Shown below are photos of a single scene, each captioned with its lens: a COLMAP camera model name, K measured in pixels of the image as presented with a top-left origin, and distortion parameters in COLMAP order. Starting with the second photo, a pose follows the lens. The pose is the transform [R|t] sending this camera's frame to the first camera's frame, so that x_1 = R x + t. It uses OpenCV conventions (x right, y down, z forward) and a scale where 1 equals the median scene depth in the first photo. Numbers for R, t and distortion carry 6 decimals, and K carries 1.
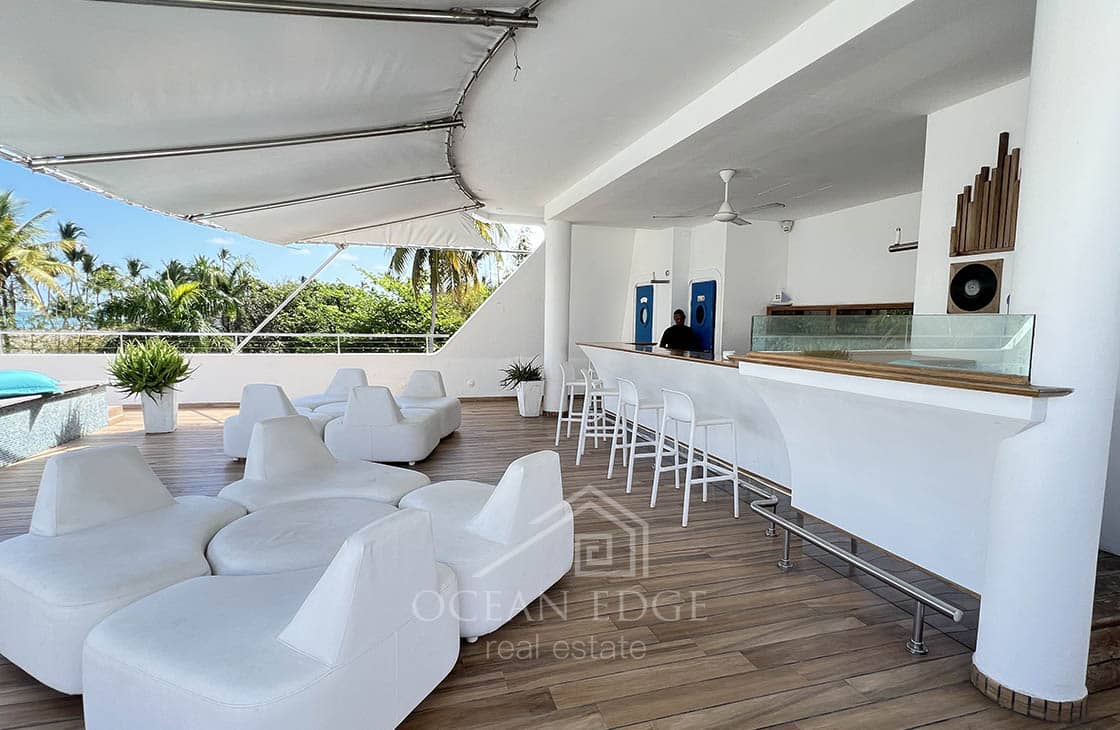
lens RADIAL K [[554.1, 0, 567.5], [0, 554.1, 372.2], [0, 0, 1]] dist [-0.001254, -0.000472]
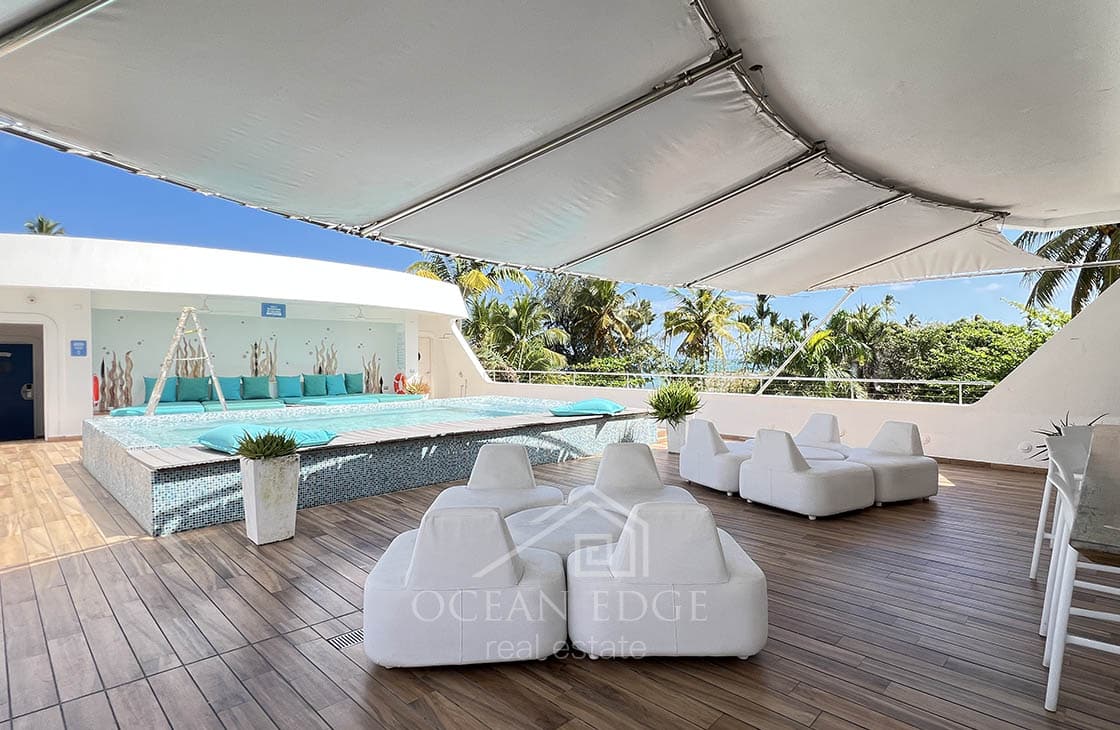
lens RADIAL K [[578.0, 0, 600.7], [0, 578.0, 363.9], [0, 0, 1]] dist [0.147253, 0.000047]
pose [[0.544984, -0.007450, -0.838413, 0.257713], [-0.073280, 0.995711, -0.056482, -0.005842], [0.835238, 0.092221, 0.542100, 0.102169]]
